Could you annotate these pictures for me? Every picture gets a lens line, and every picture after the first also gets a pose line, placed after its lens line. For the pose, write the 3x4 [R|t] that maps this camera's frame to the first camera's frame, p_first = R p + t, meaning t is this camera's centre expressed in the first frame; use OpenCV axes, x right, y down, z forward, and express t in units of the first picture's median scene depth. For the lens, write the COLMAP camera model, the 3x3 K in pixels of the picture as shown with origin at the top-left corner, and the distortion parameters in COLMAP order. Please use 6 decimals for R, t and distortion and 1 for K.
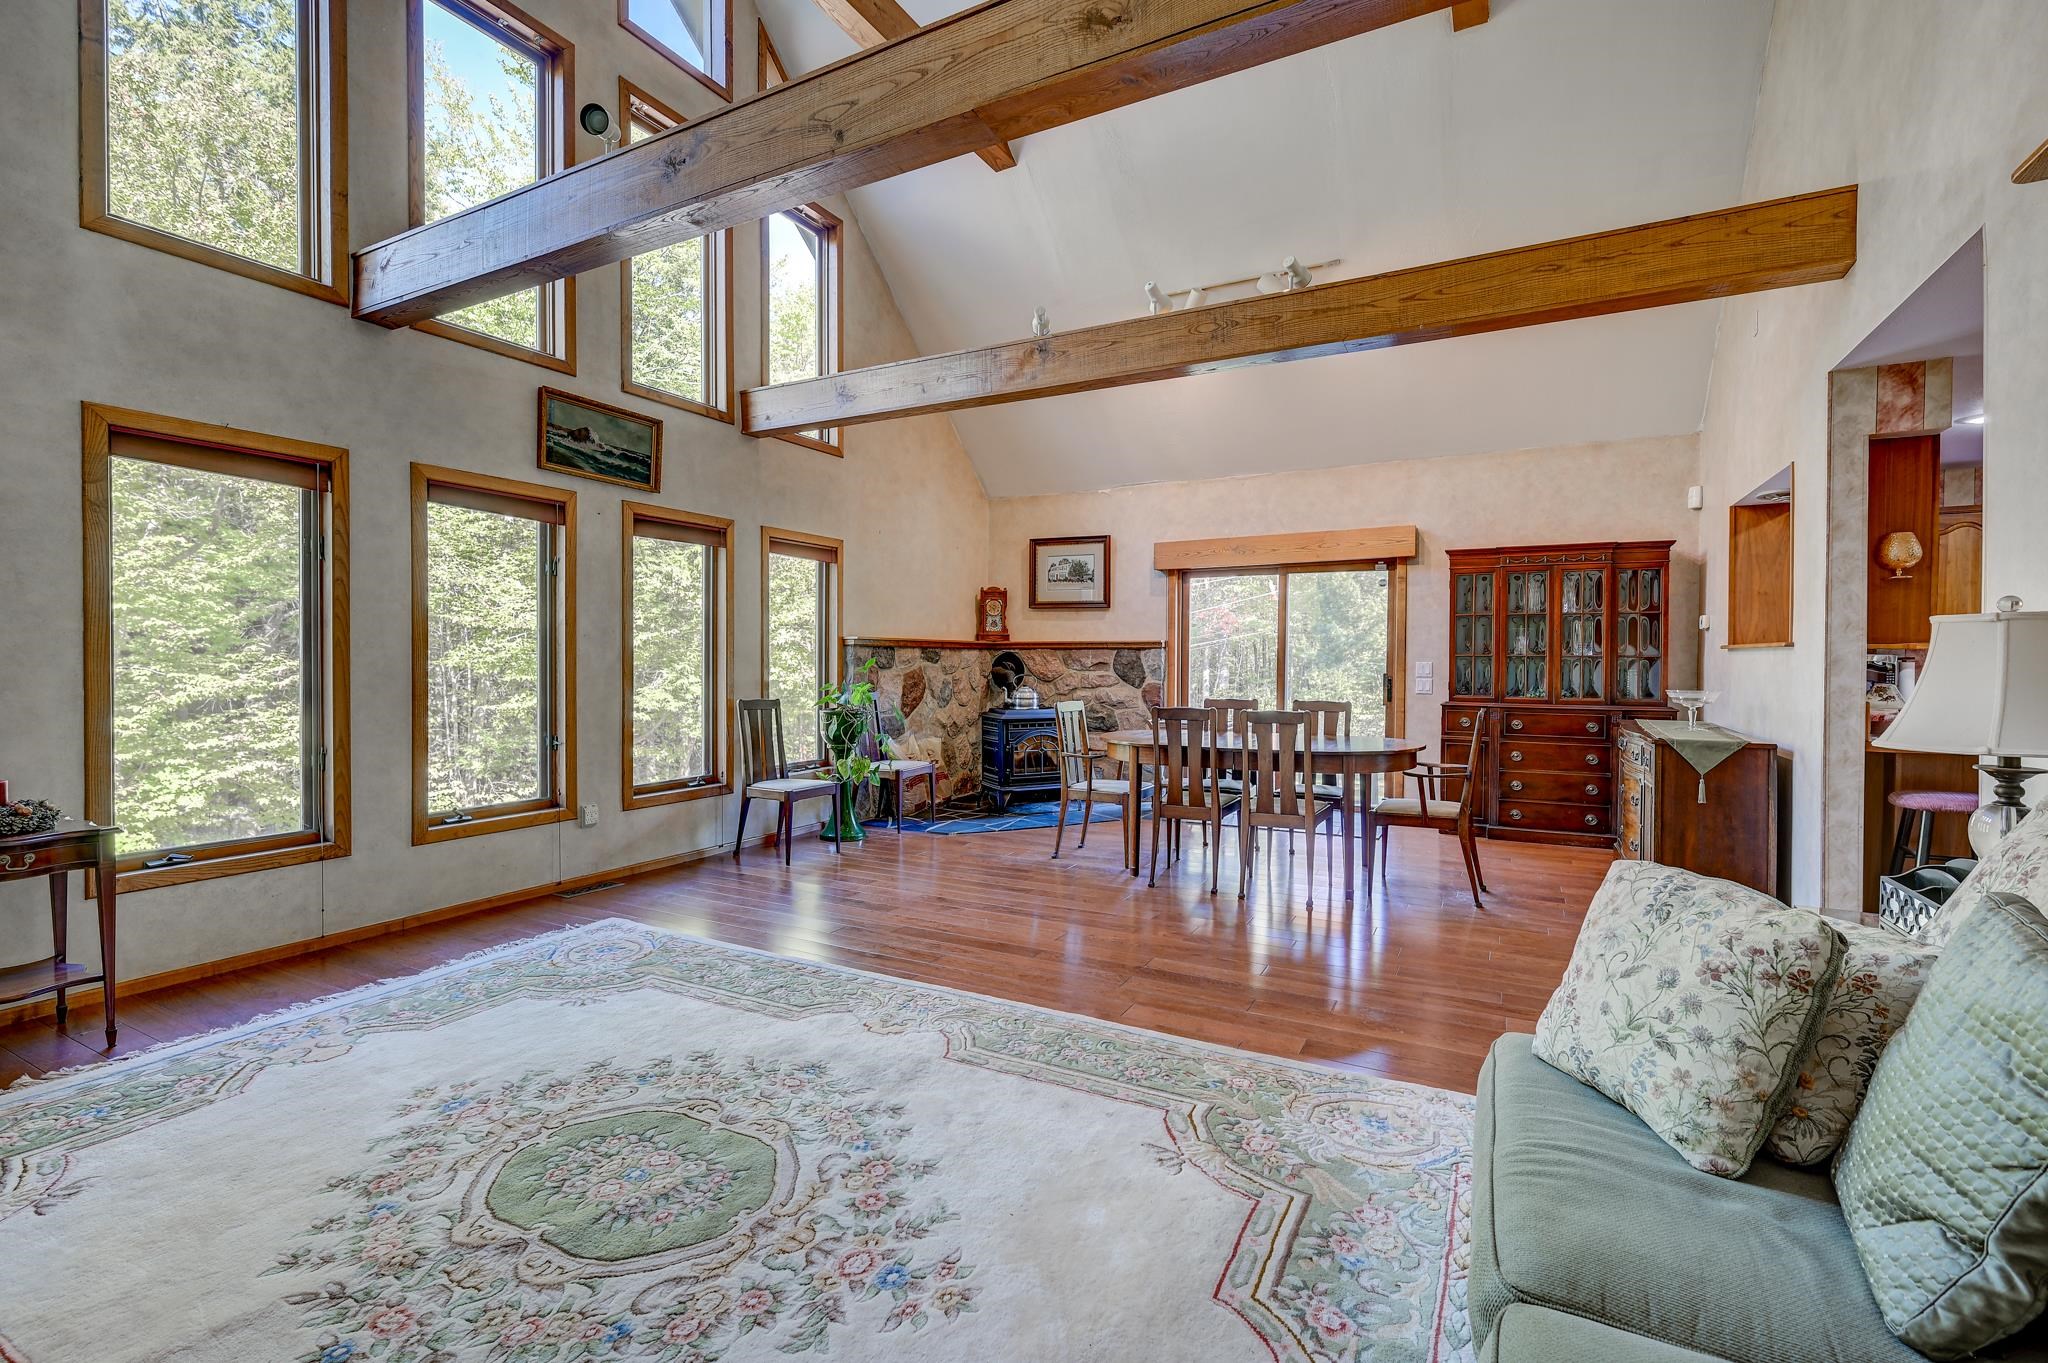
lens RADIAL K [[903.4, 0, 1017.2], [0, 903.4, 677.9], [0, 0, 1]] dist [-0.003698, 0.001279]
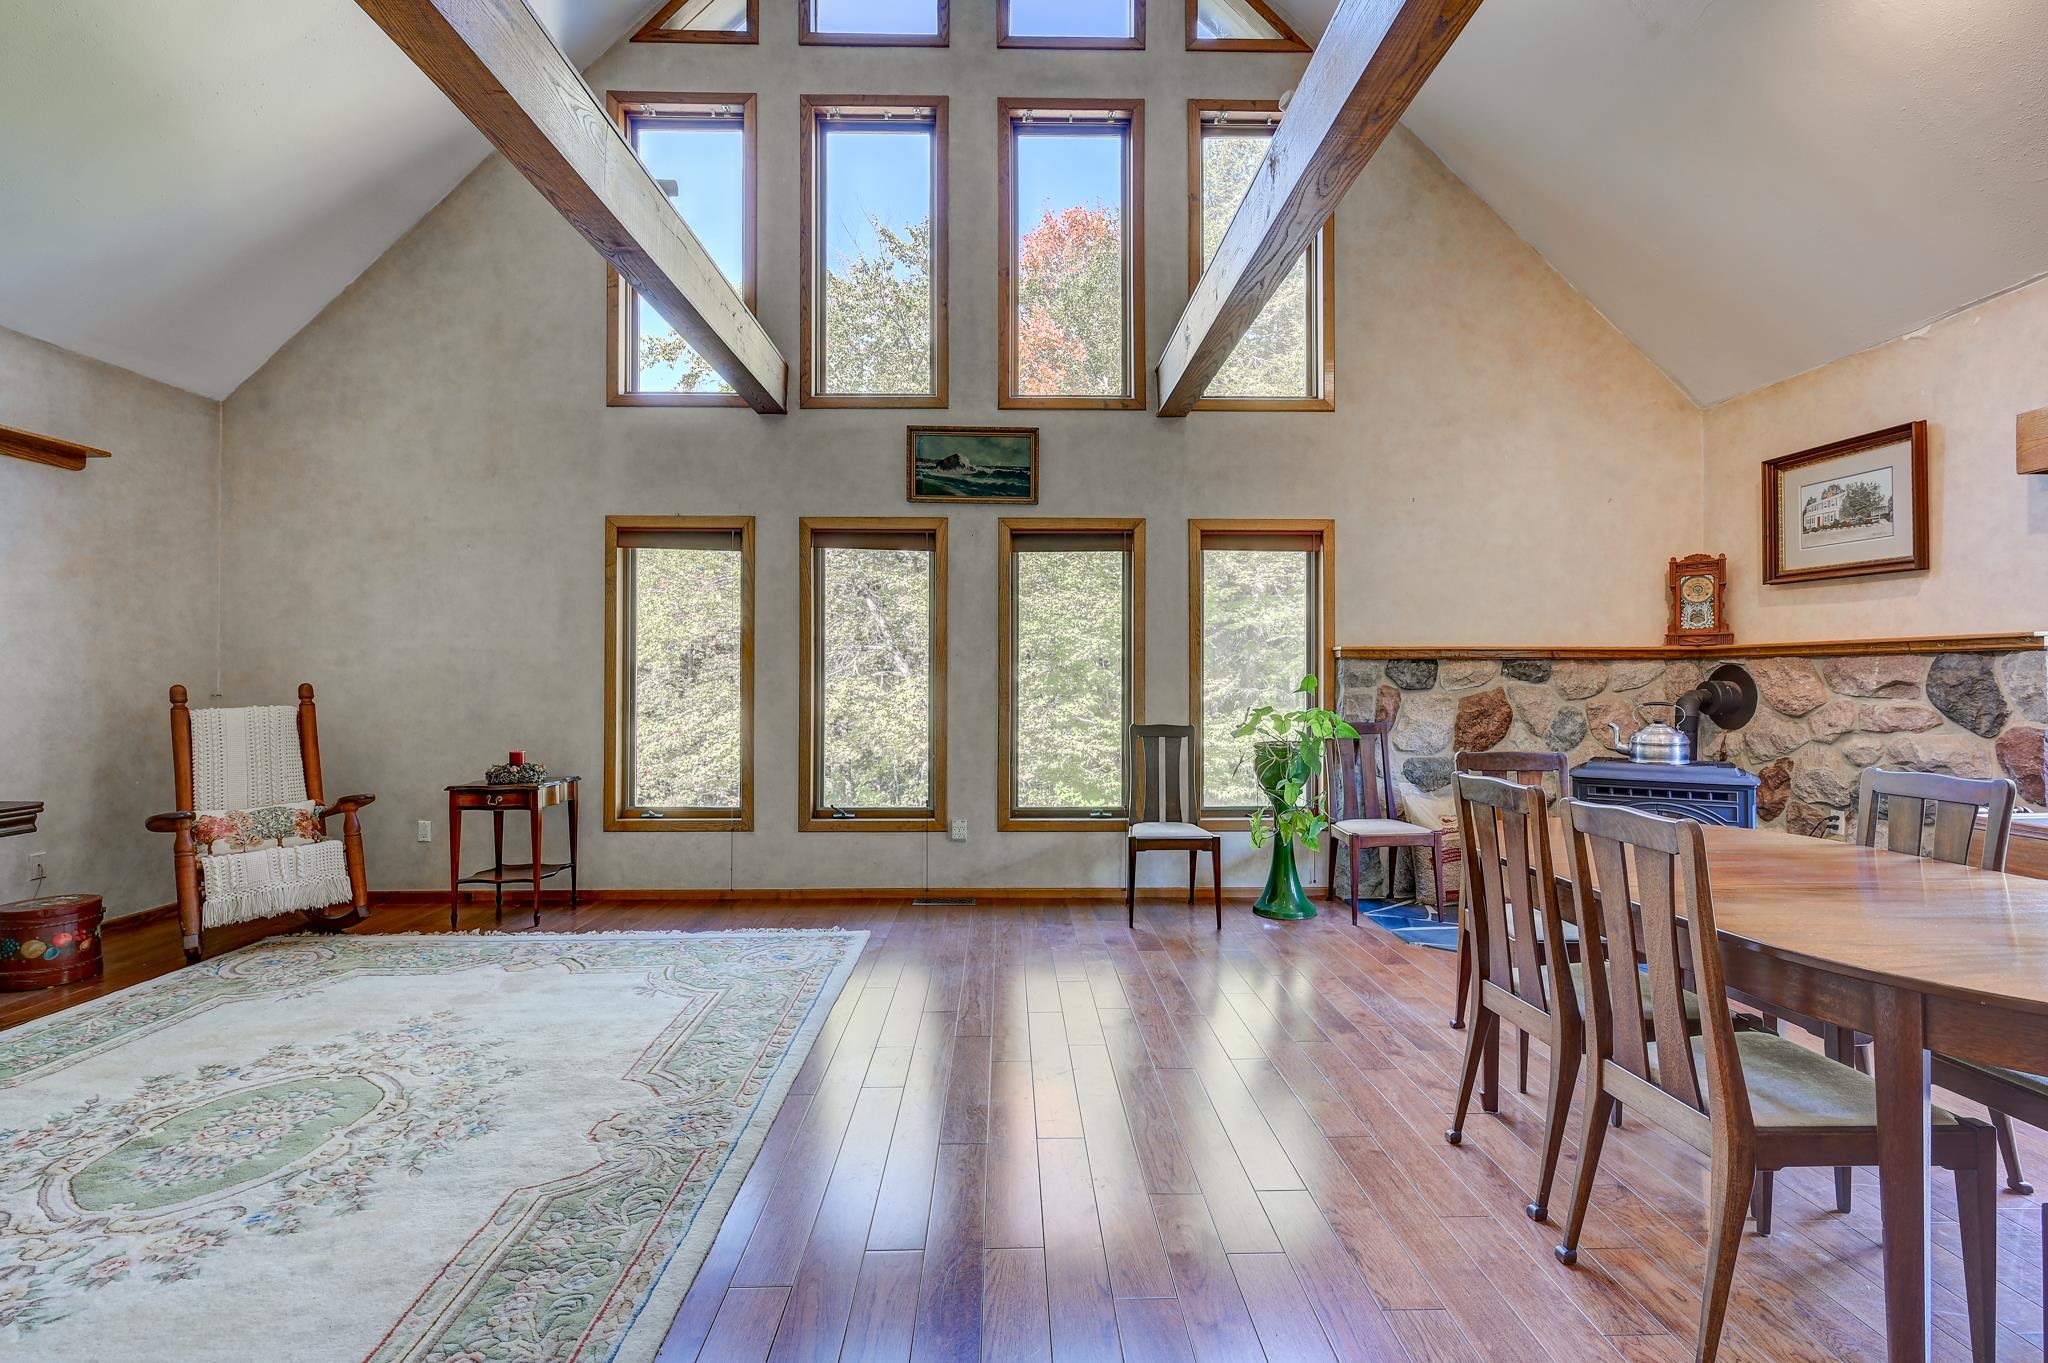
lens RADIAL K [[903.4, 0, 1024.5], [0, 903.4, 675.7], [0, 0, 1]] dist [-0.003698, 0.001279]
pose [[0.500869, -0.004714, -0.865510, 0.414929], [-0.015470, 0.999777, -0.014398, -0.008690], [0.865385, 0.020601, 0.500684, 0.502175]]
